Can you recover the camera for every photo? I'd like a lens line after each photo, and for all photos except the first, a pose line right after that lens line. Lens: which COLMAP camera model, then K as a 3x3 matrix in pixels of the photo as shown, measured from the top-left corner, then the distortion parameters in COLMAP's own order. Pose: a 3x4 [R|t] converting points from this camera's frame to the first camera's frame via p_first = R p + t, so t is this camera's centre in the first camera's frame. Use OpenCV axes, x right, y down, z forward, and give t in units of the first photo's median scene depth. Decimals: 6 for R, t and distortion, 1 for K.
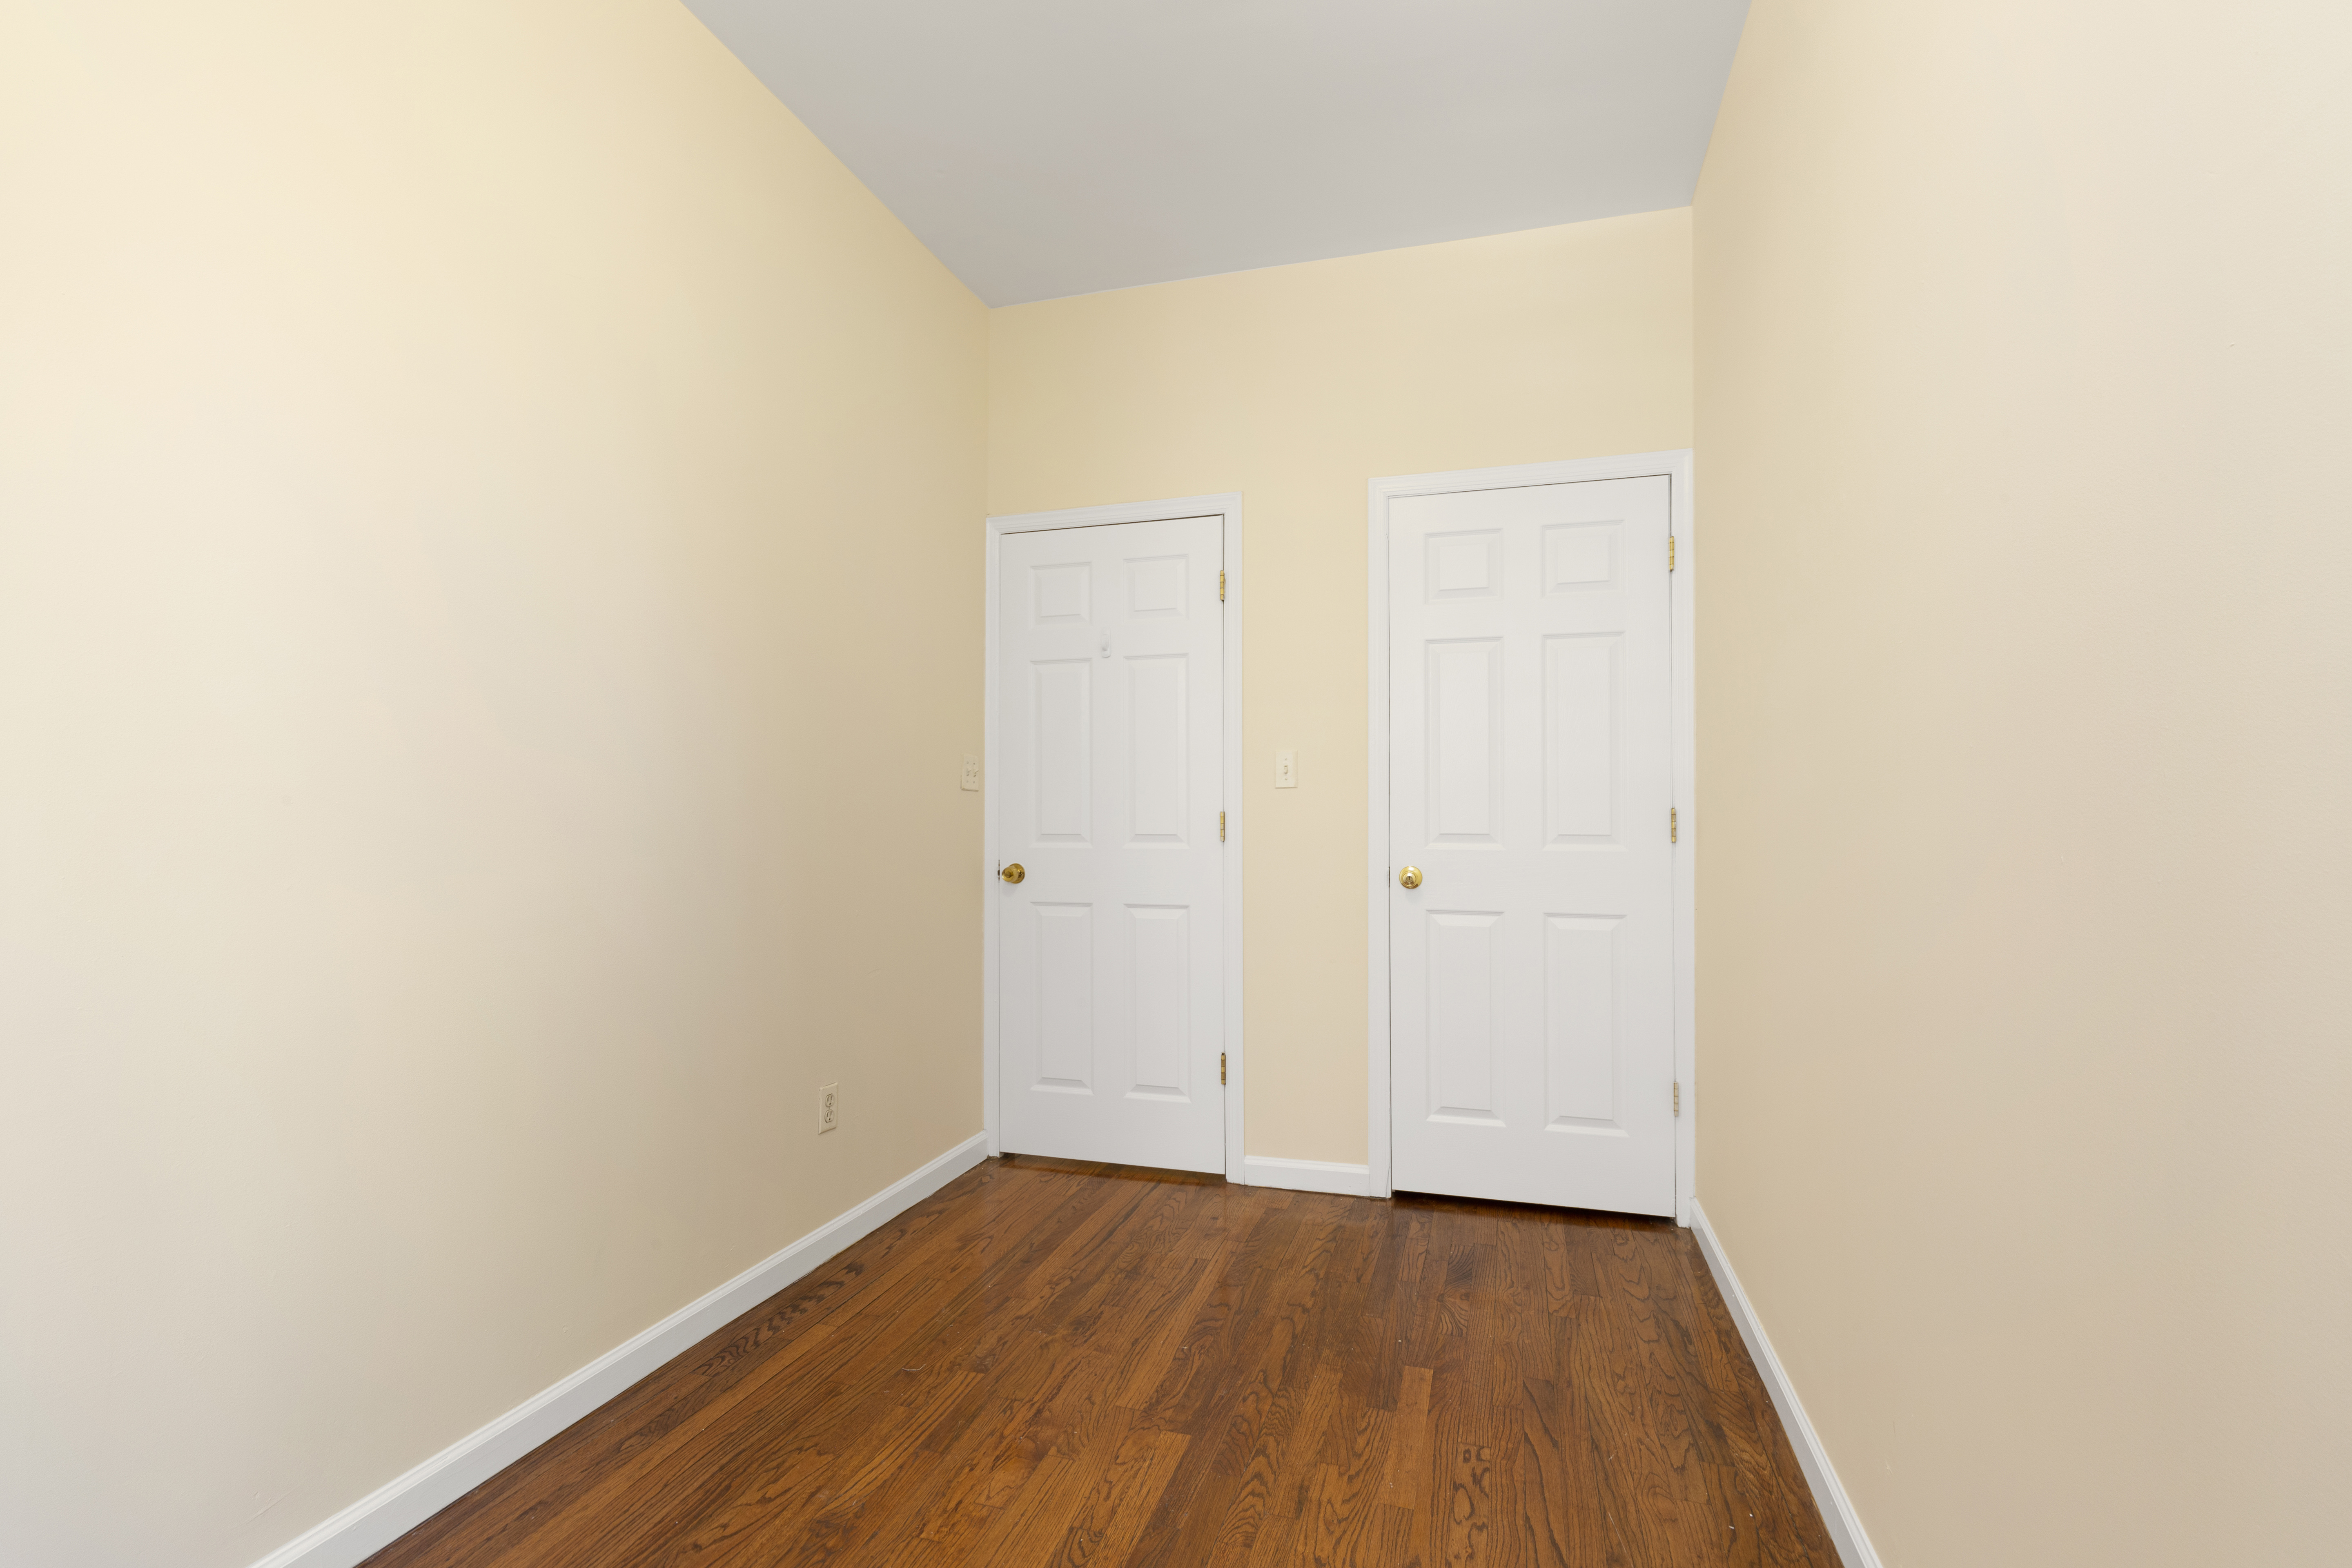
lens RADIAL K [[1078.2, 0, 1178.6], [0, 1078.2, 792.6], [0, 0, 1]] dist [0.000219, -0.000385]
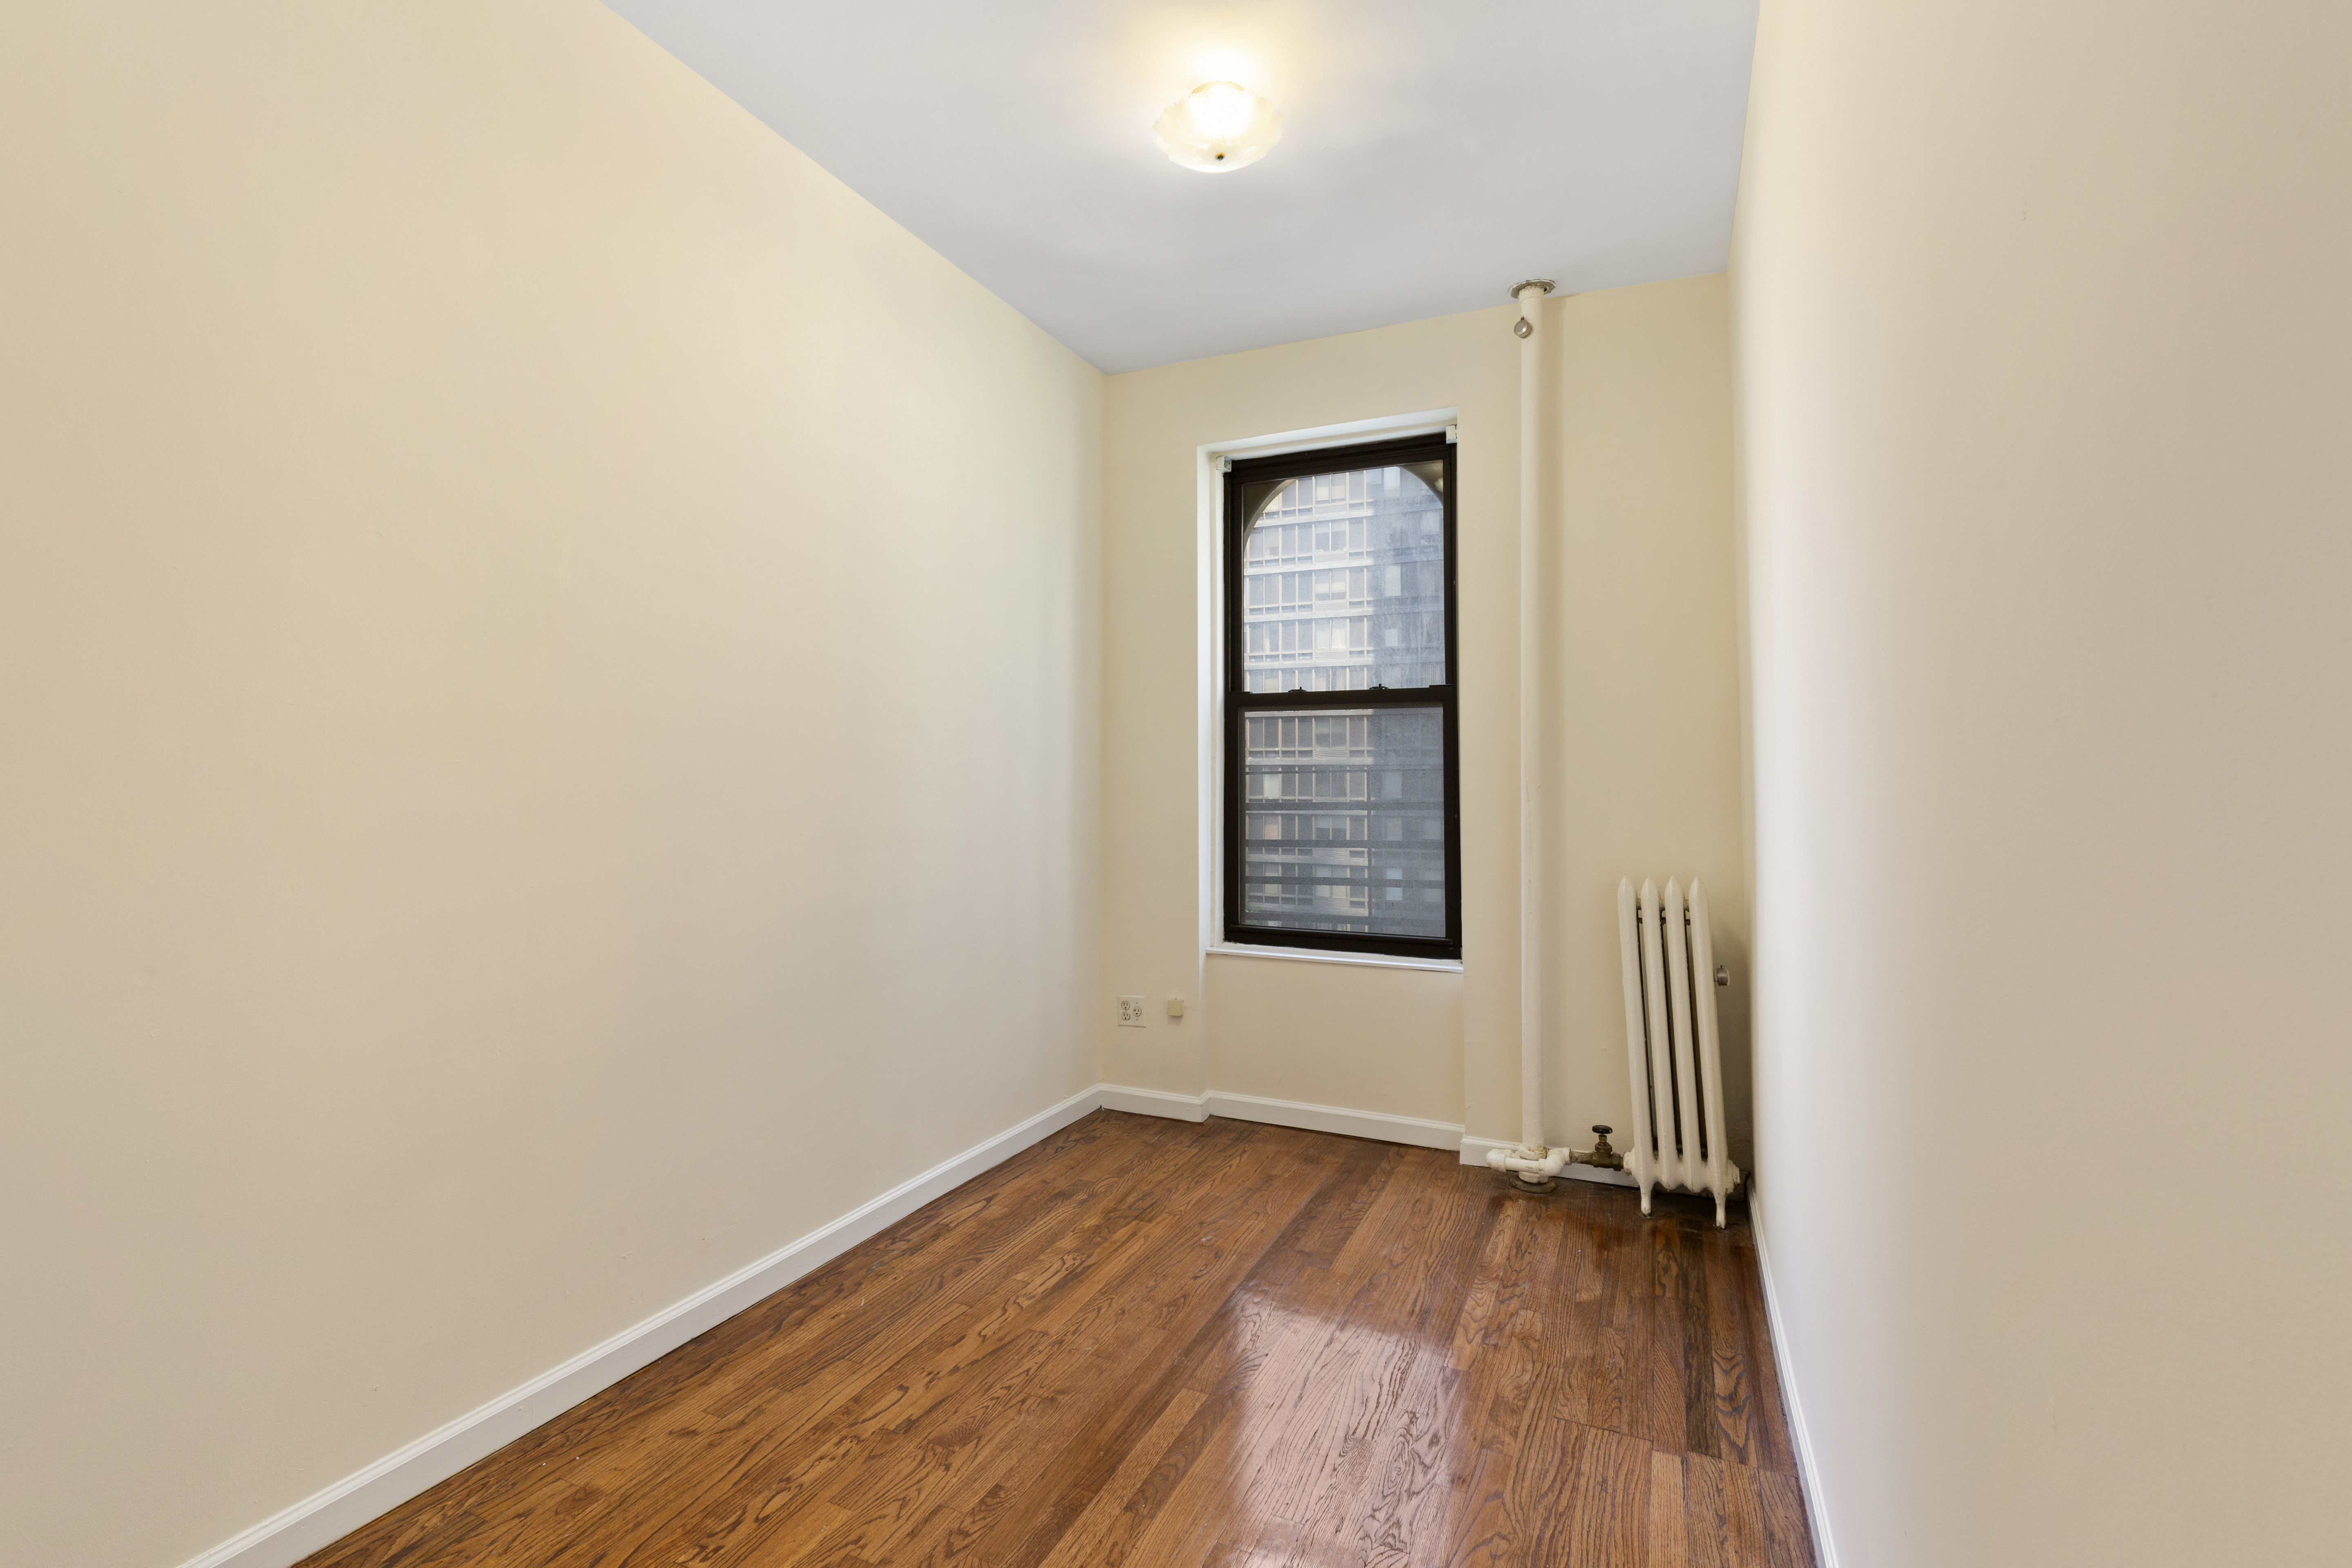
lens RADIAL K [[1078.2, 0, 1174.2], [0, 1078.2, 785.7], [0, 0, 1]] dist [0.000219, -0.000385]
pose [[-0.993235, -0.011050, 0.115595, -0.229390], [-0.013804, 0.999639, -0.023056, -0.010100], [-0.115298, -0.024496, -0.993029, 2.013262]]
